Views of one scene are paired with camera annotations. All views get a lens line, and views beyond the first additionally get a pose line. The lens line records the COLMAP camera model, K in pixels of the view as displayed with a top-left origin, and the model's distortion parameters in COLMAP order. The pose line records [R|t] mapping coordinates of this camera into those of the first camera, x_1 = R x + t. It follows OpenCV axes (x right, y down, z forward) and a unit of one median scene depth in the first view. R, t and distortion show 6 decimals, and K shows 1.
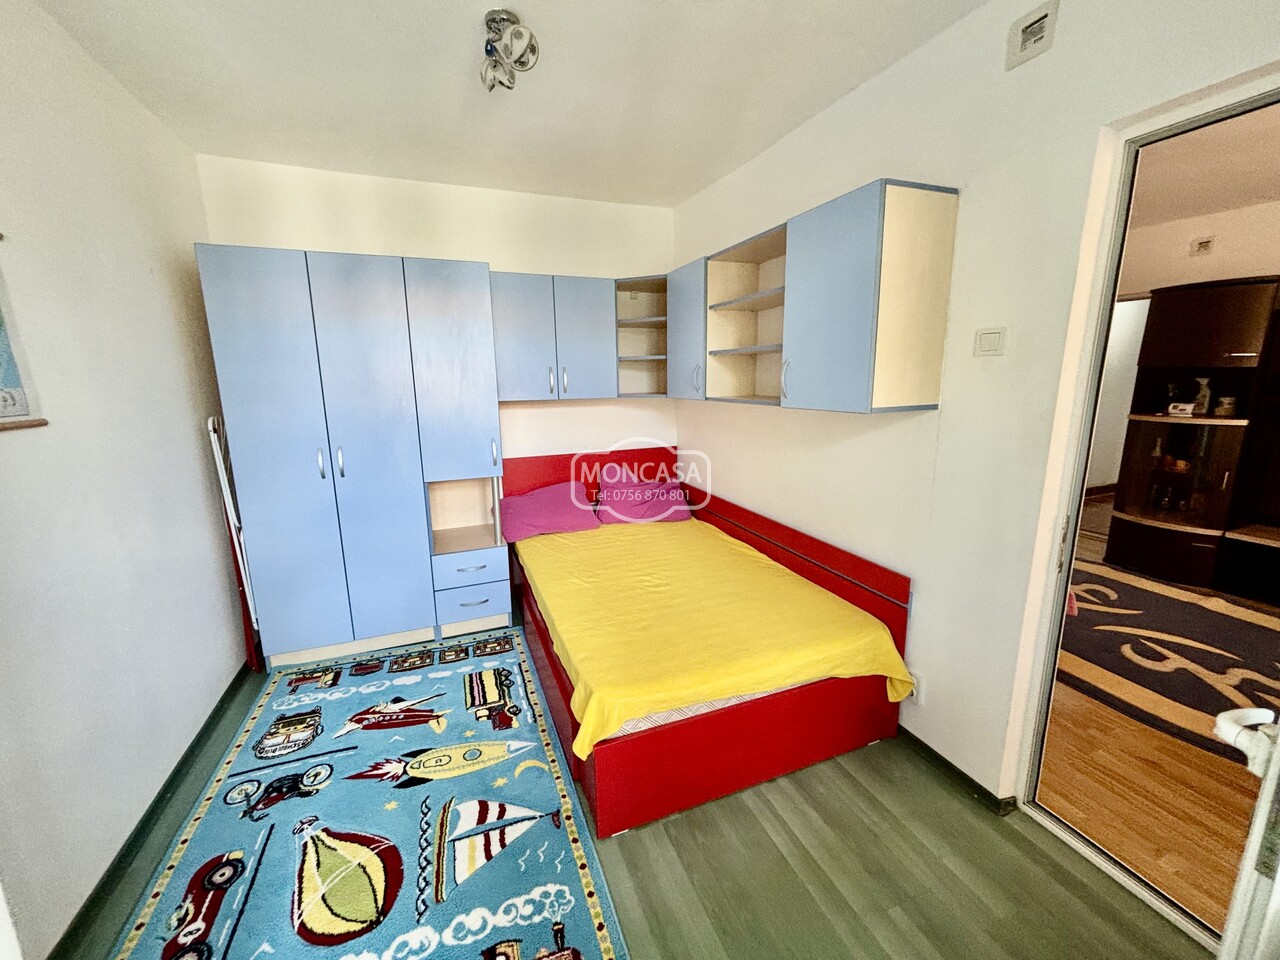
lens RADIAL K [[519.0, 0, 636.8], [0, 519.0, 477.2], [0, 0, 1]] dist [0.001167, -0.000132]
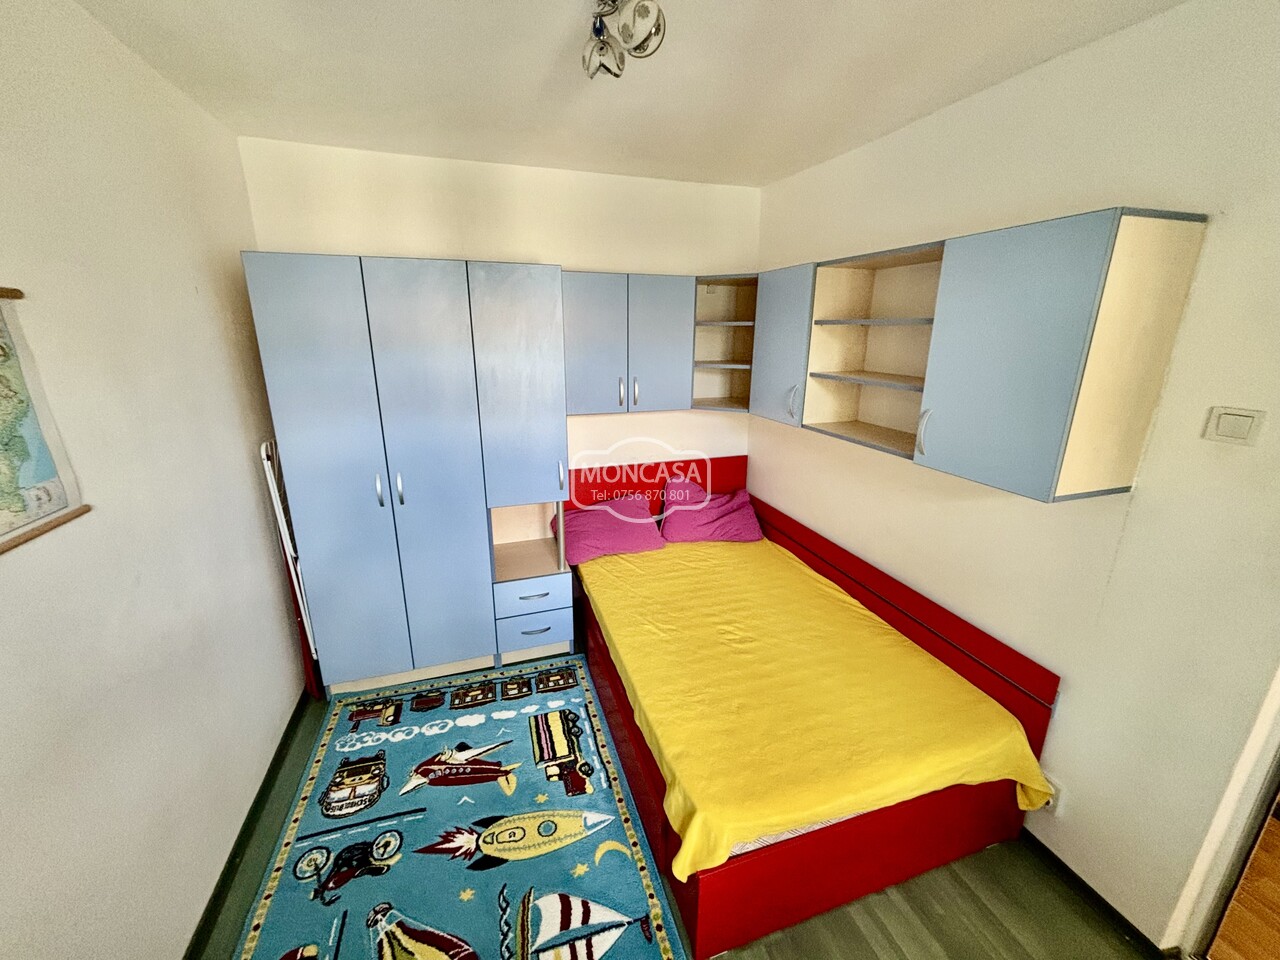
lens RADIAL K [[519.0, 0, 636.5], [0, 519.0, 477.7], [0, 0, 1]] dist [0.001167, -0.000132]
pose [[0.997944, 0.035226, -0.053540, -0.117469], [-0.030318, 0.995493, 0.089855, -0.164376], [0.056464, -0.088047, 0.994515, 0.126119]]
